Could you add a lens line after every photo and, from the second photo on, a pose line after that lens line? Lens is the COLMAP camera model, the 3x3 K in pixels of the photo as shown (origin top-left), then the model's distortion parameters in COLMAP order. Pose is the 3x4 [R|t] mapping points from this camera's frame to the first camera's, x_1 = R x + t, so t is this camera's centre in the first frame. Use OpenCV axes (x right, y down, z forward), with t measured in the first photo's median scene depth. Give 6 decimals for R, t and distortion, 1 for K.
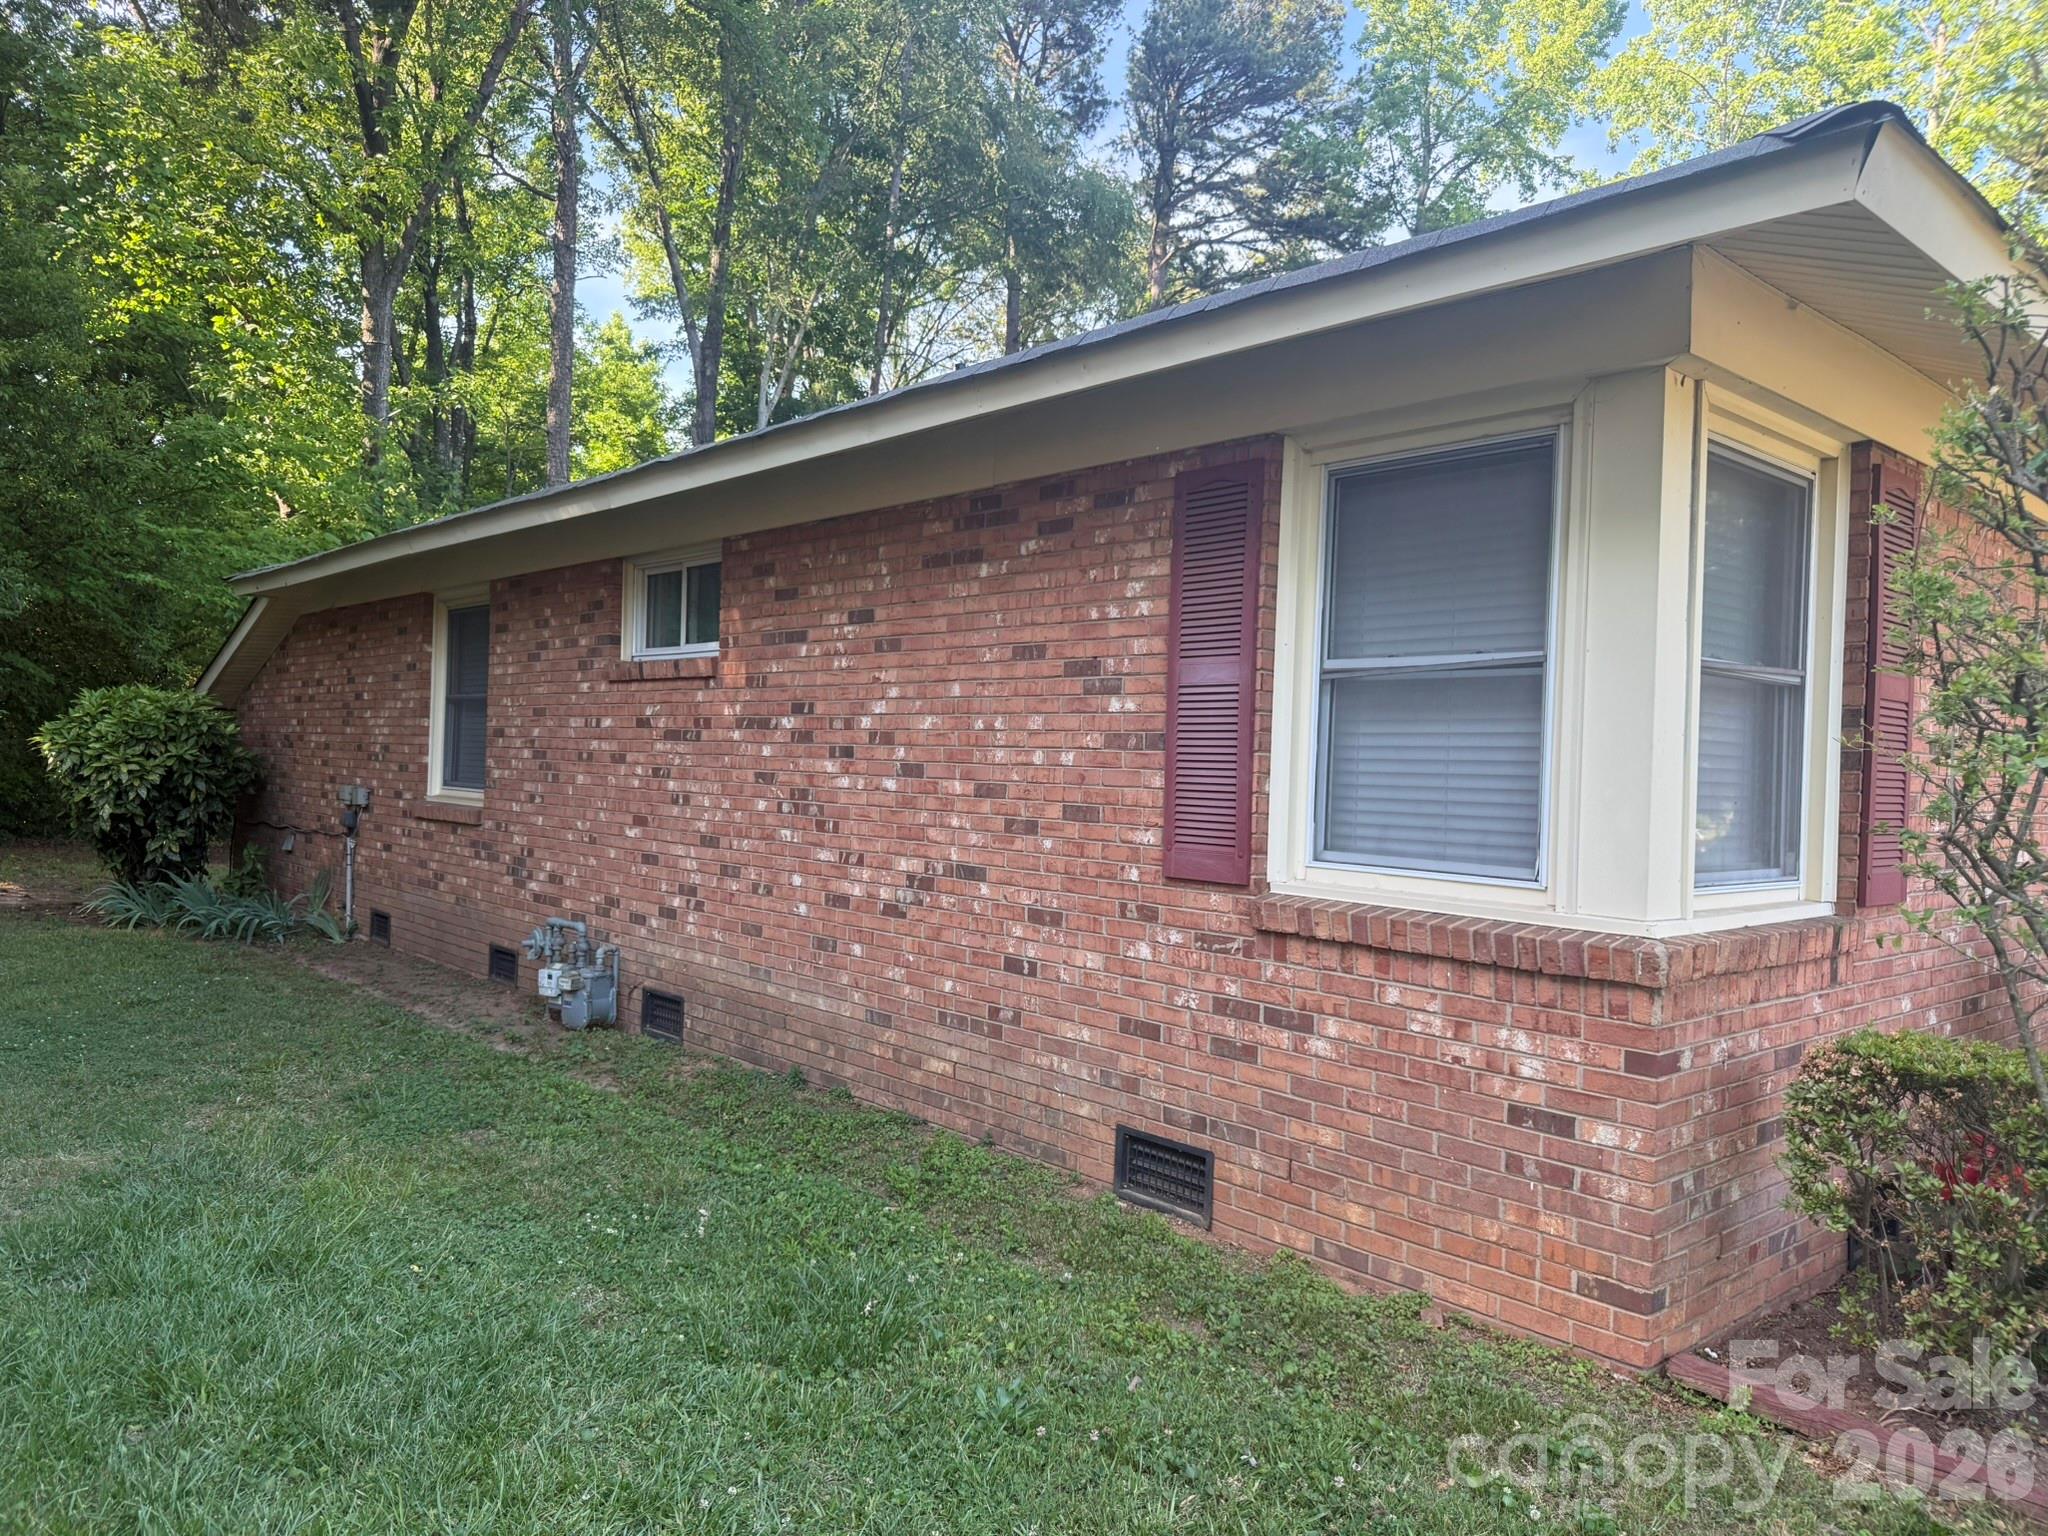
lens RADIAL K [[1452.9, 0, 1019.4], [0, 1452.9, 767.8], [0, 0, 1]] dist [0.090735, -0.193760]
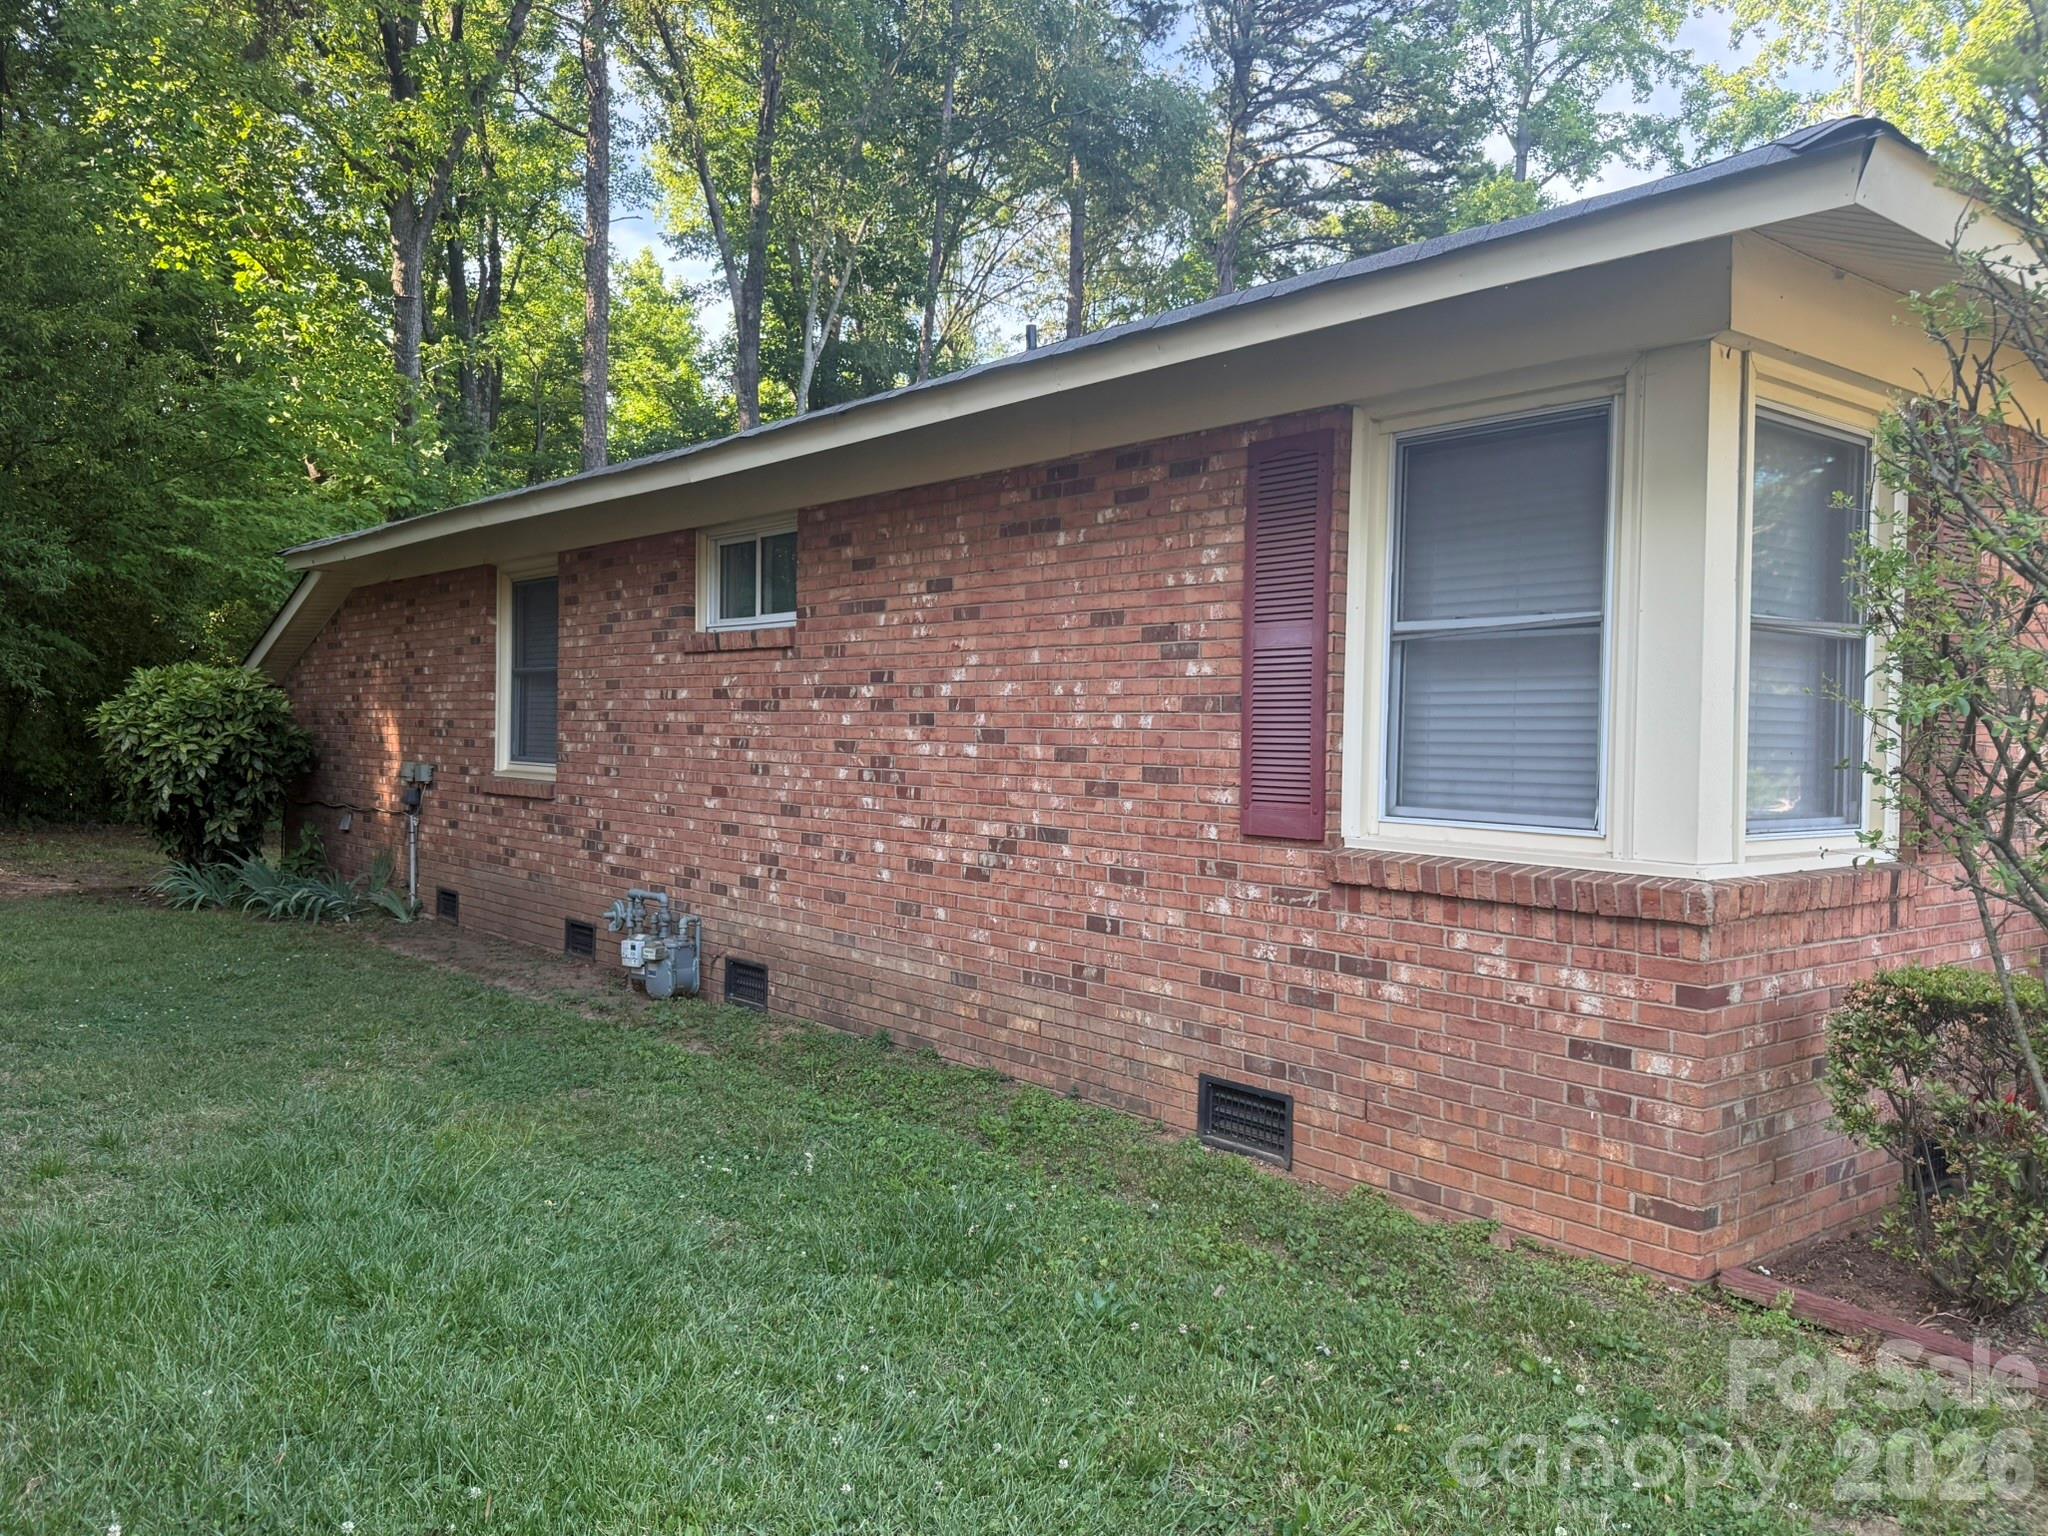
lens RADIAL K [[1583.2, 0, 1024.7], [0, 1583.2, 765.6], [0, 0, 1]] dist [0.122514, -0.267424]
pose [[0.999074, -0.014573, -0.040475, -0.007256], [0.015312, 0.999720, 0.018018, 0.002694], [0.040201, -0.018621, 0.999018, -0.112980]]
